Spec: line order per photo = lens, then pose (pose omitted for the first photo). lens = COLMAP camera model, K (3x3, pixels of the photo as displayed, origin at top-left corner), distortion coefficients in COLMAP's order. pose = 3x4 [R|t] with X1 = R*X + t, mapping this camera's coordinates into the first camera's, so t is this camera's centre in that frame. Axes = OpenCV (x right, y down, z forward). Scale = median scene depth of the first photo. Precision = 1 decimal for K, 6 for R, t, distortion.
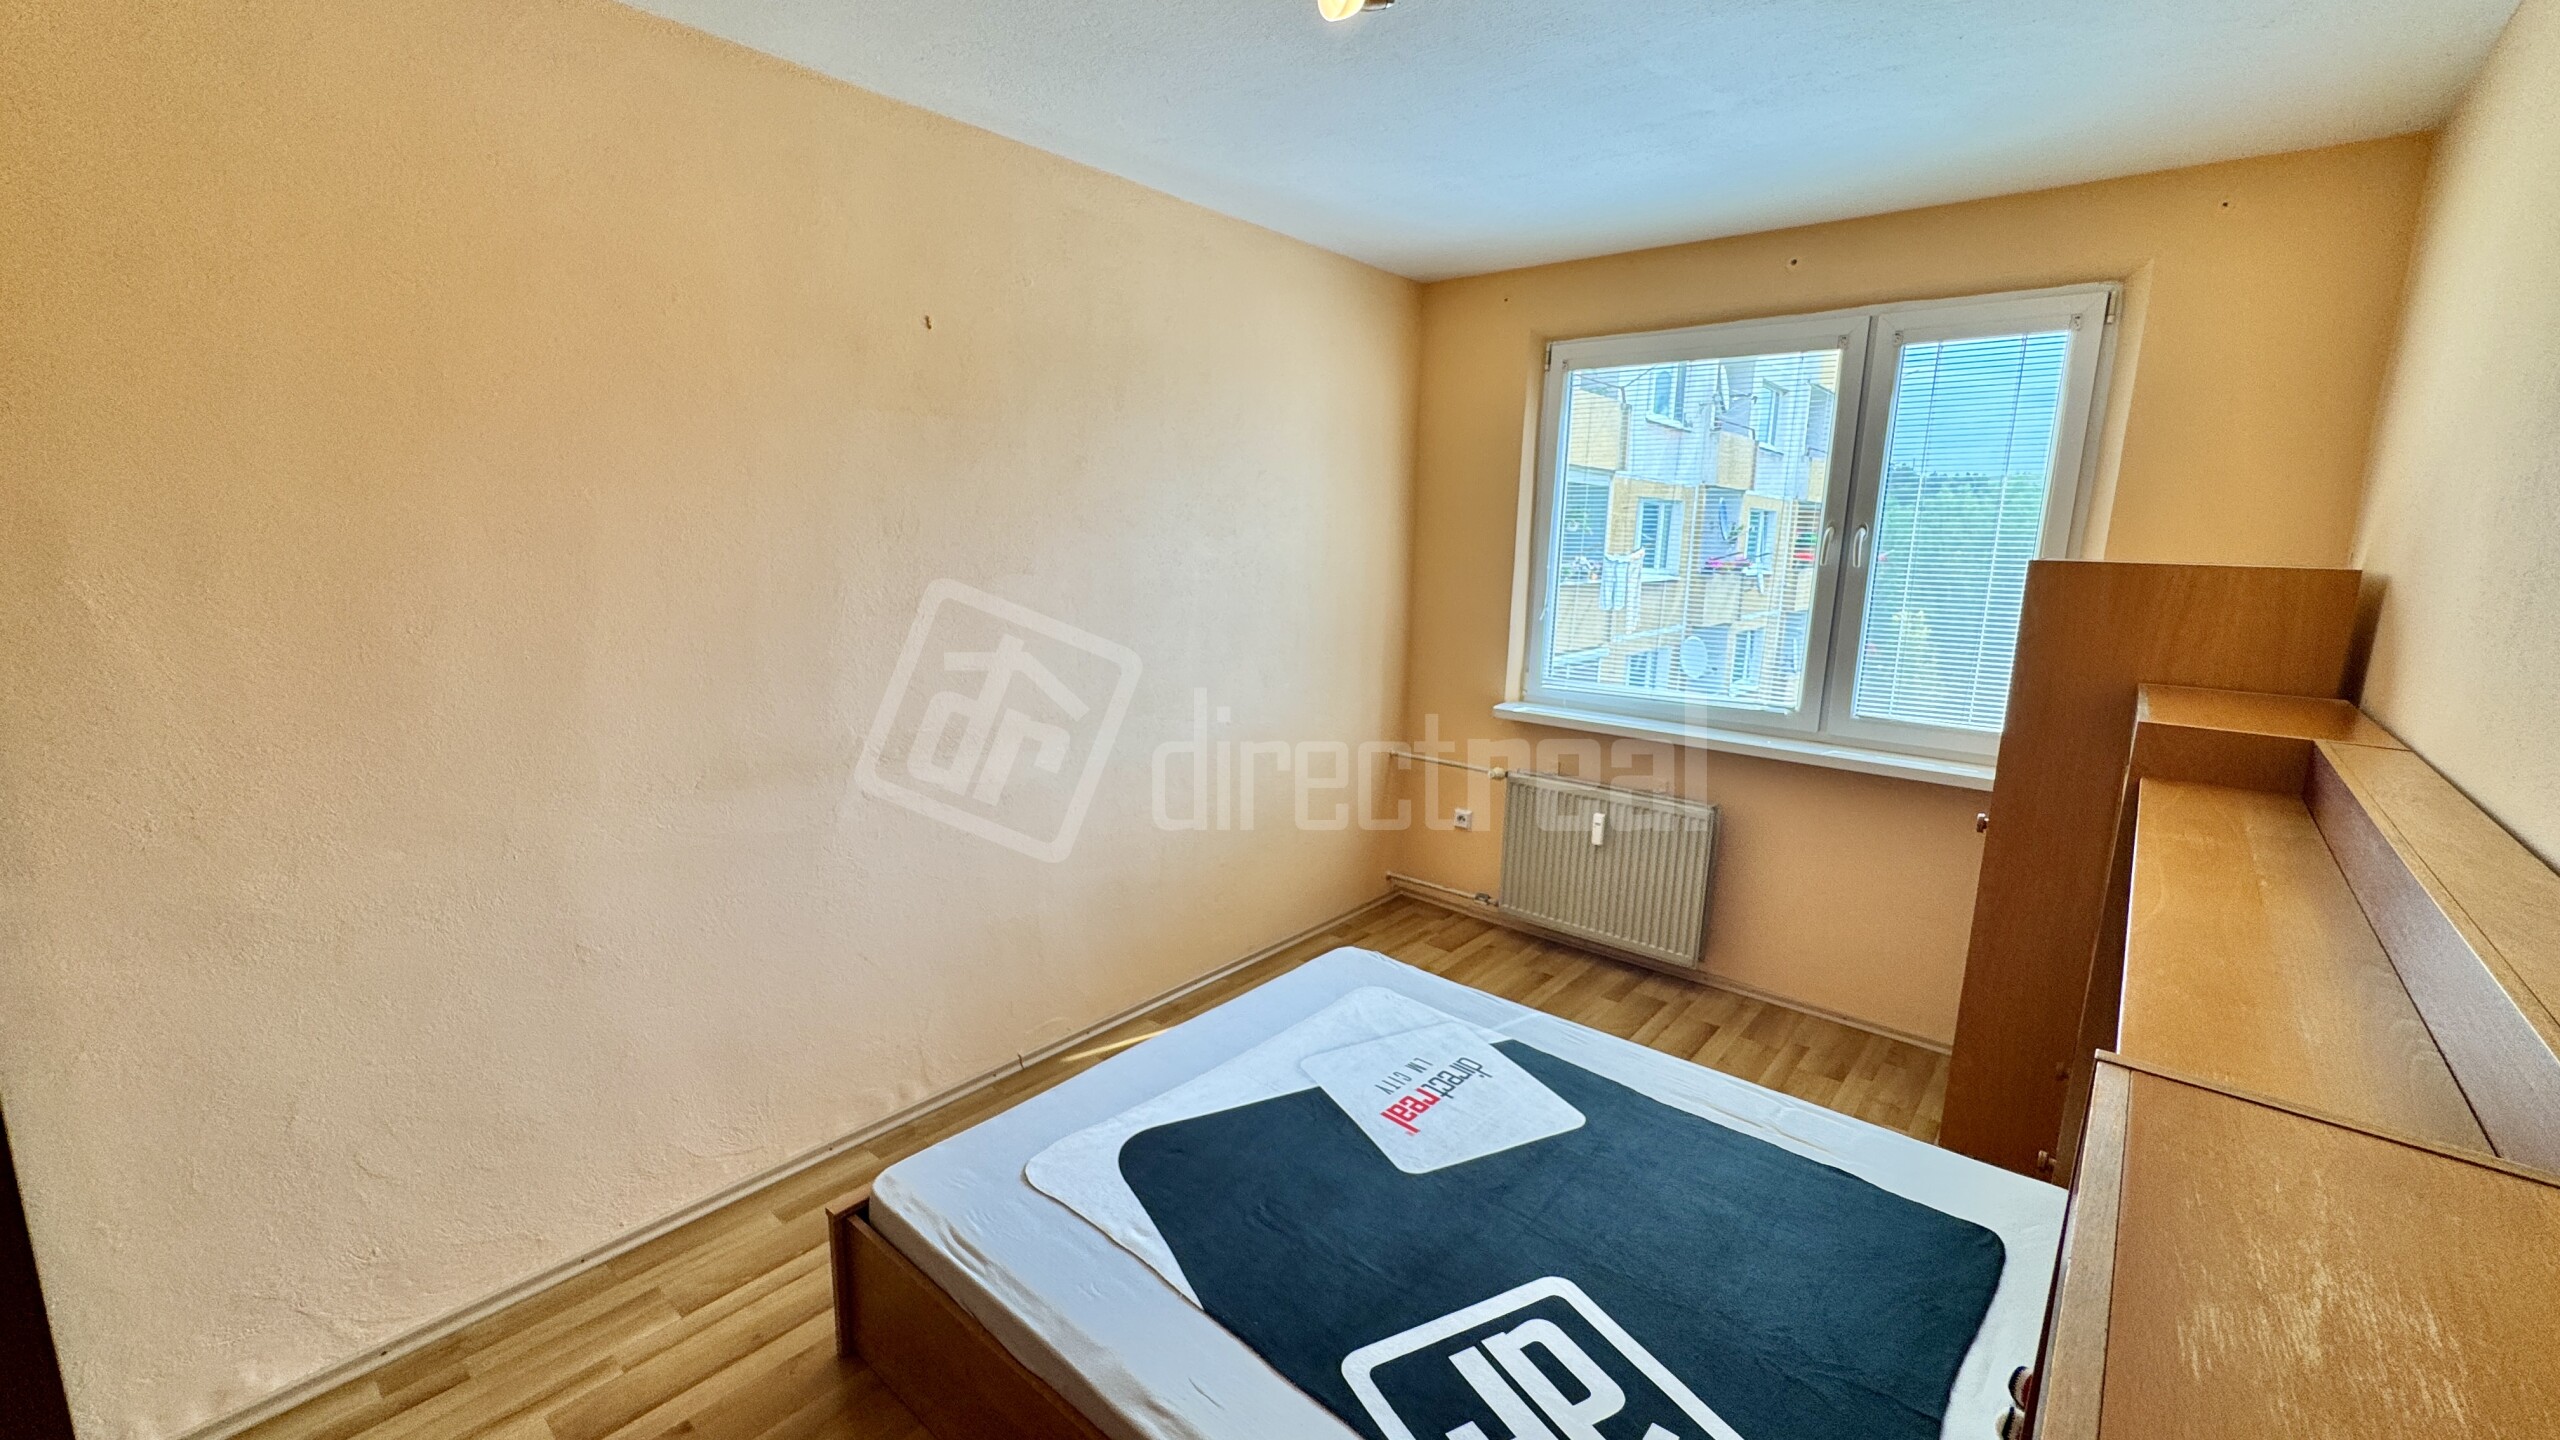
lens RADIAL K [[1024.2, 0, 1278.5], [0, 1024.2, 721.2], [0, 0, 1]] dist [-0.002574, -0.000349]
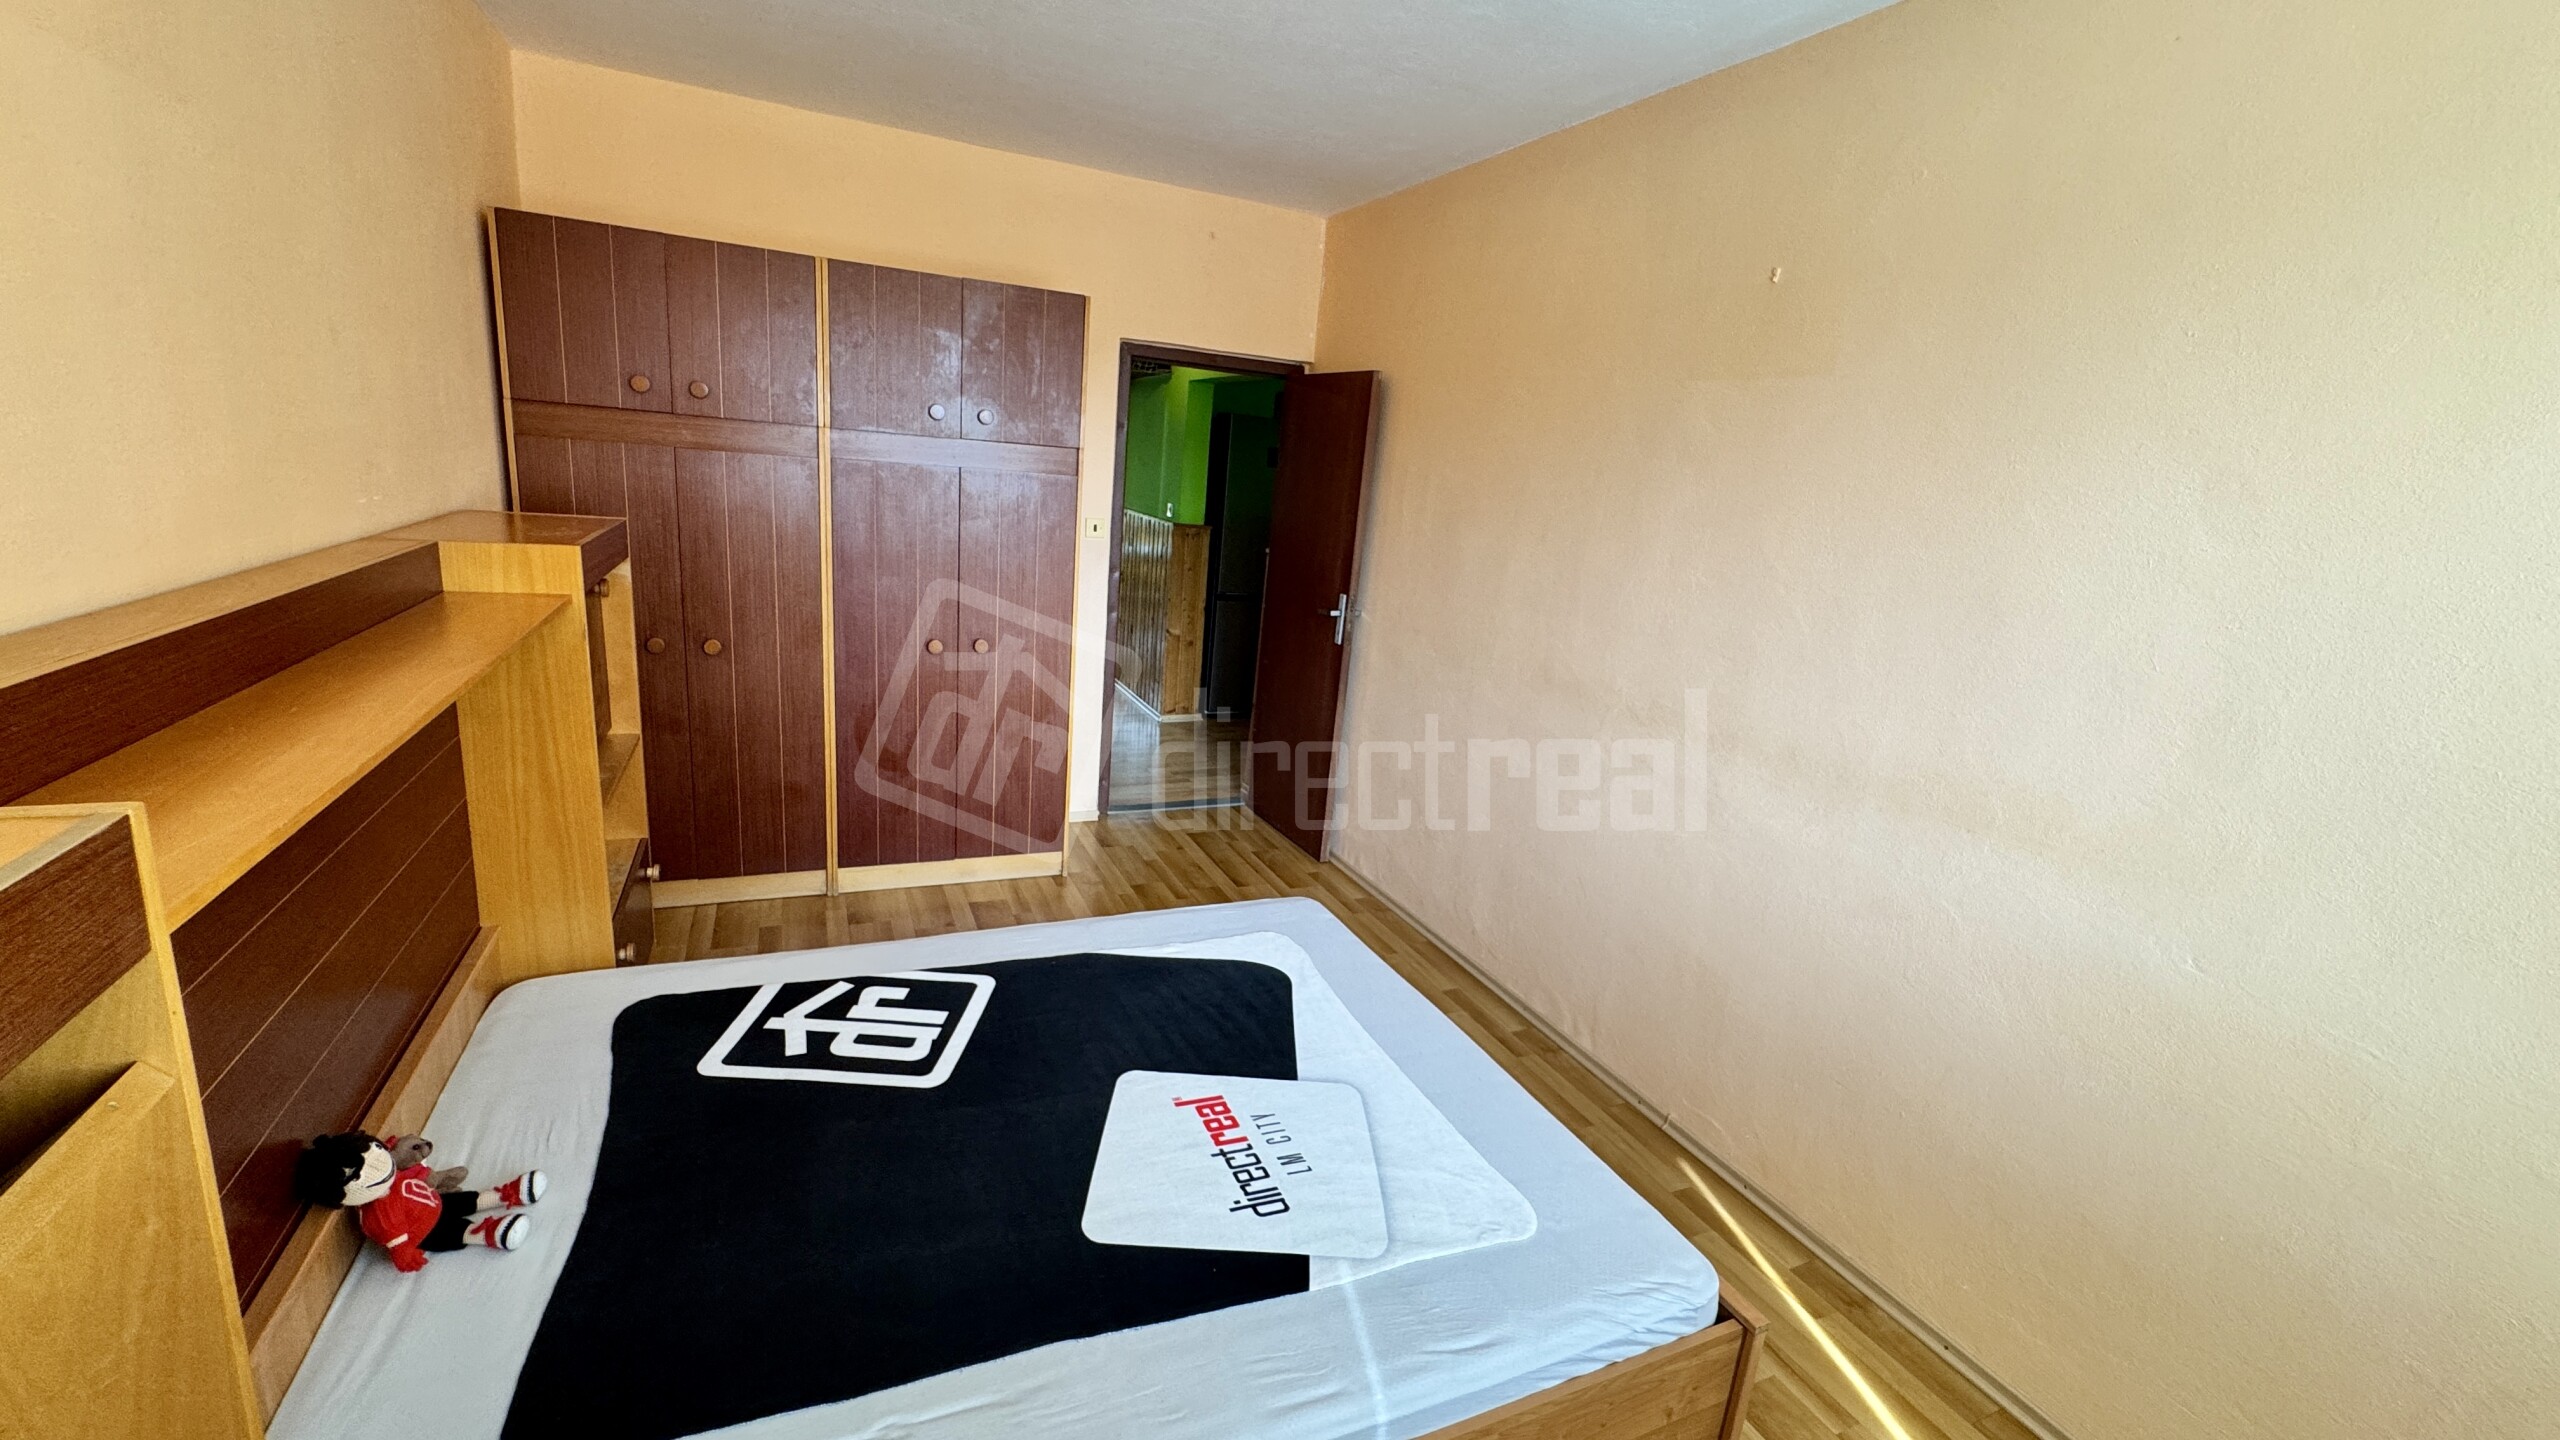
lens RADIAL K [[1024.2, 0, 1278.5], [0, 1024.2, 721.2], [0, 0, 1]] dist [-0.002574, -0.000349]
pose [[-0.419288, 0.161499, -0.893373, 0.806437], [-0.266203, 0.918925, 0.291055, -0.189488], [0.867948, 0.359855, -0.342302, 1.195519]]
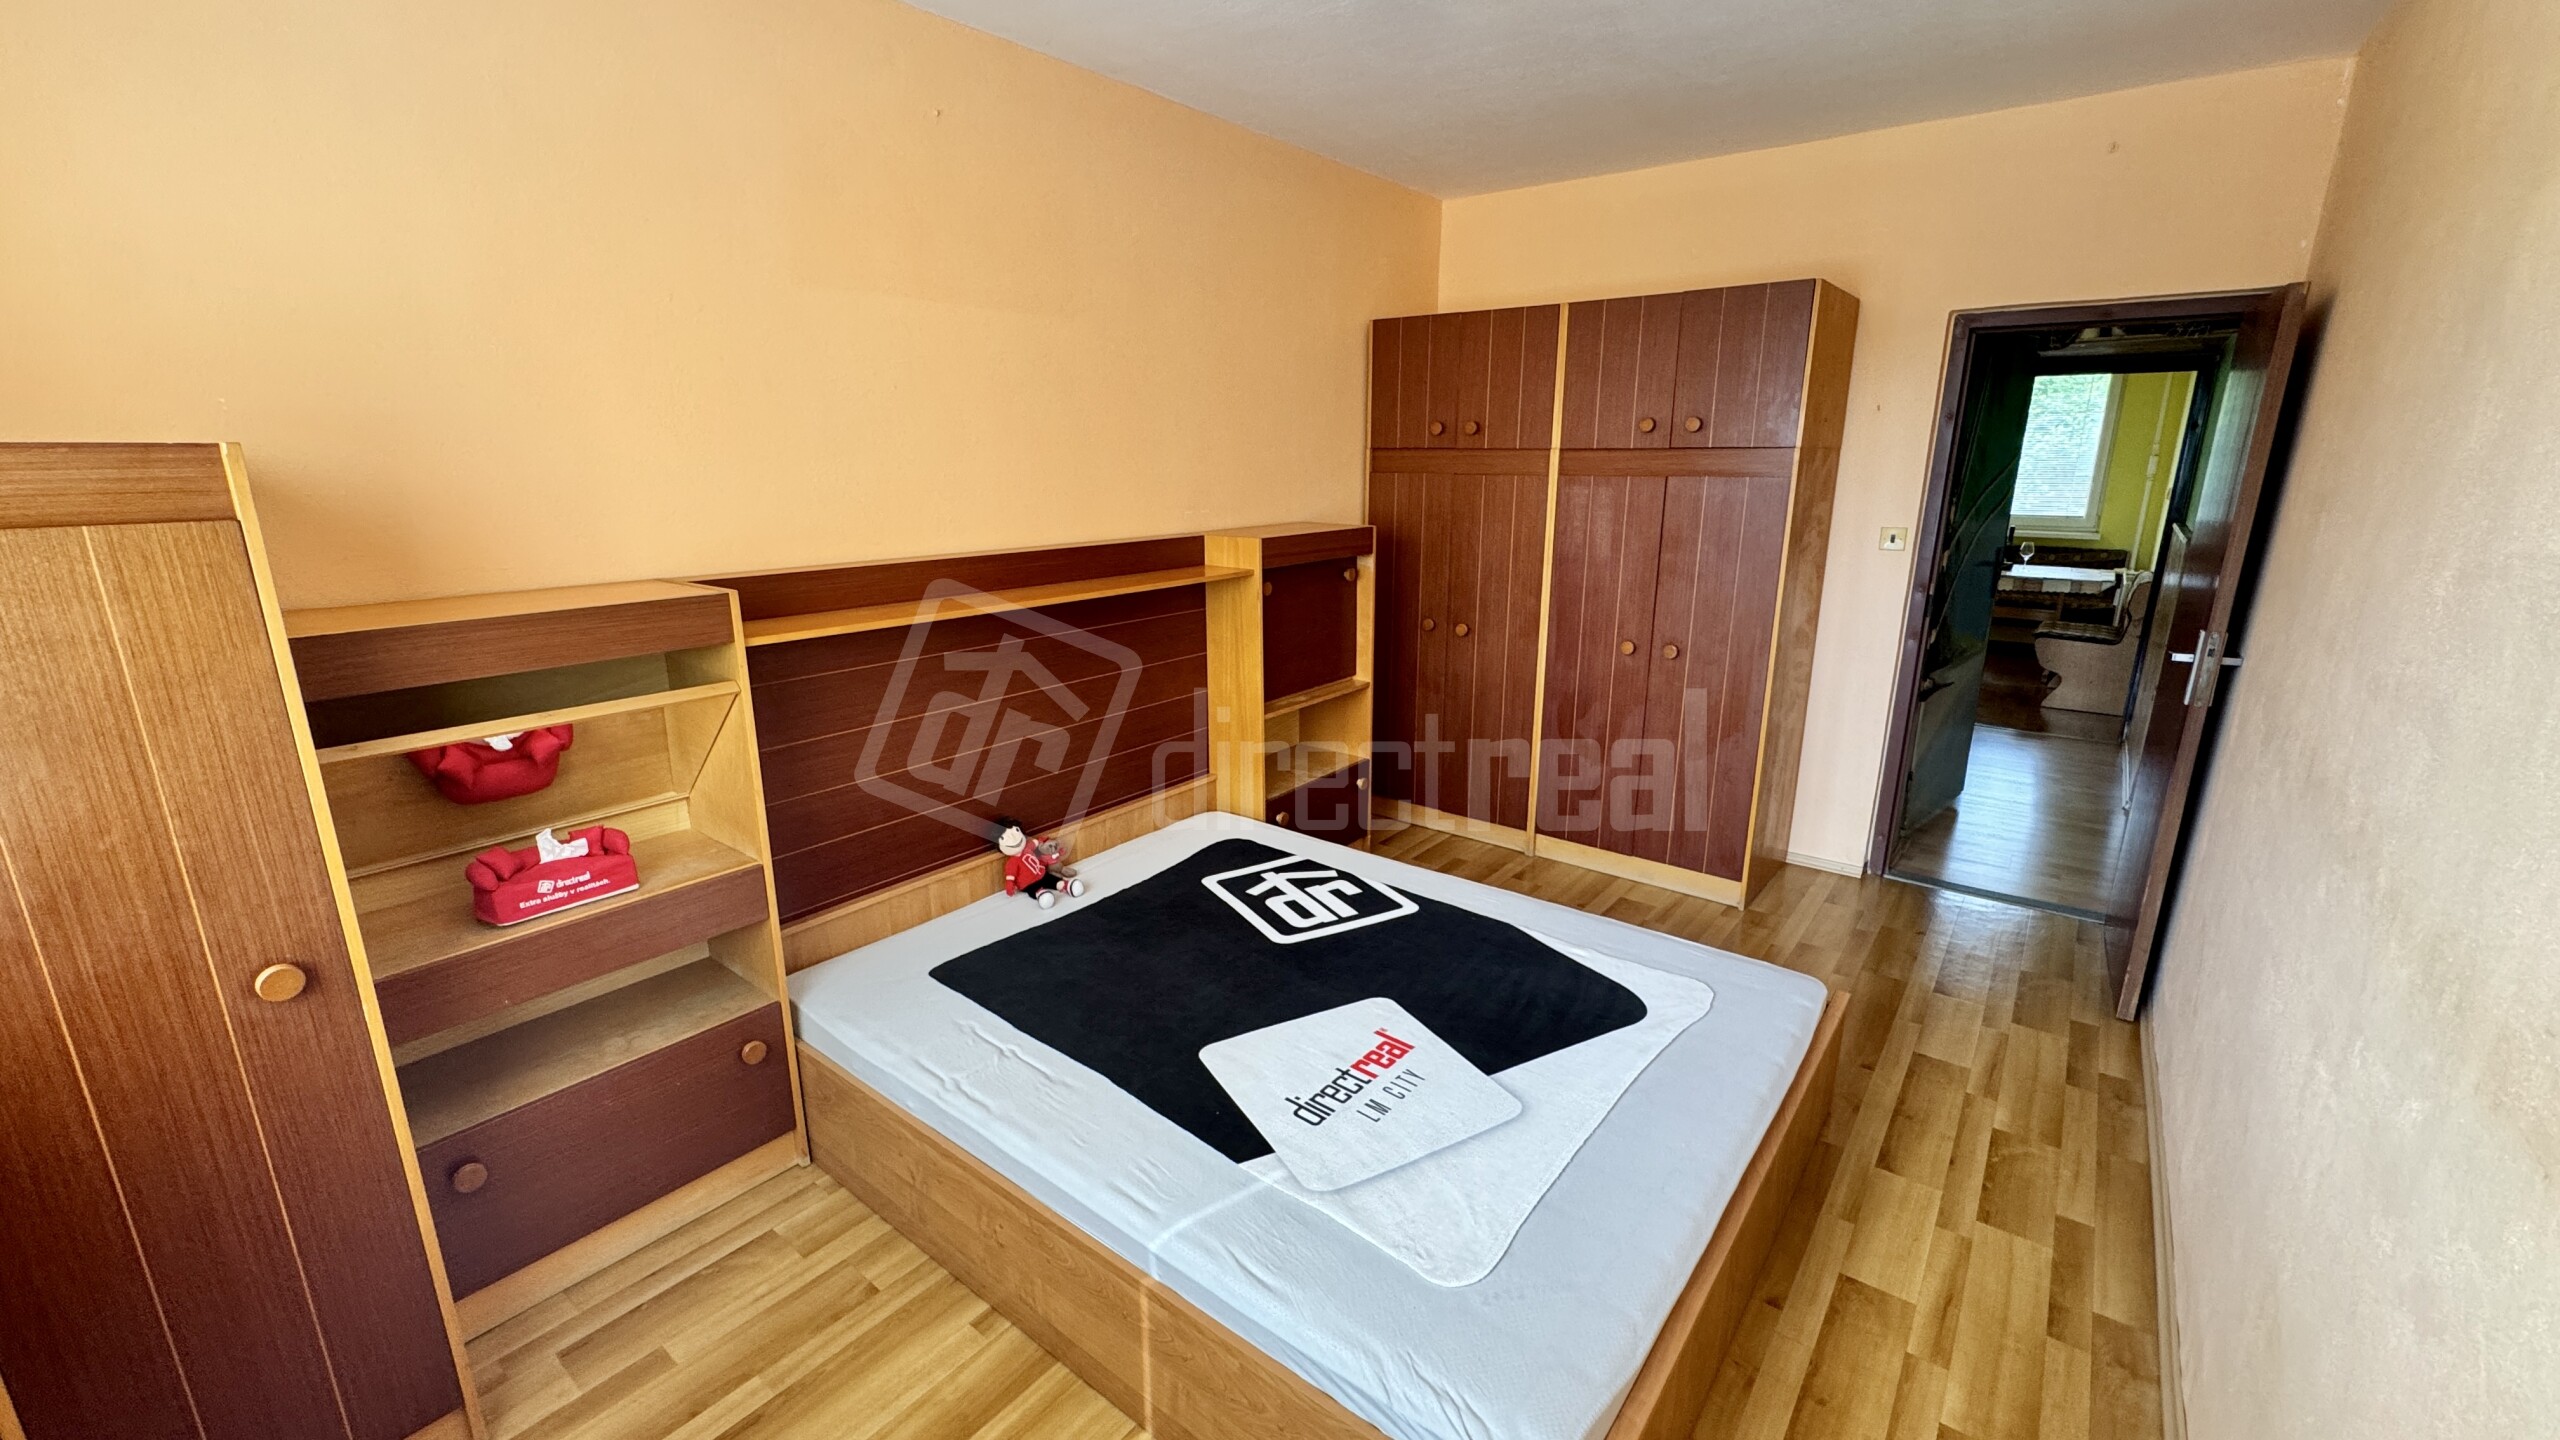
lens RADIAL K [[1024.2, 0, 1278.5], [0, 1024.2, 721.2], [0, 0, 1]] dist [-0.002574, -0.000349]
pose [[-0.998938, -0.012341, -0.044388, 0.263525], [-0.030374, 0.900840, 0.433088, -0.286484], [0.034642, 0.433976, -0.900258, 1.665817]]
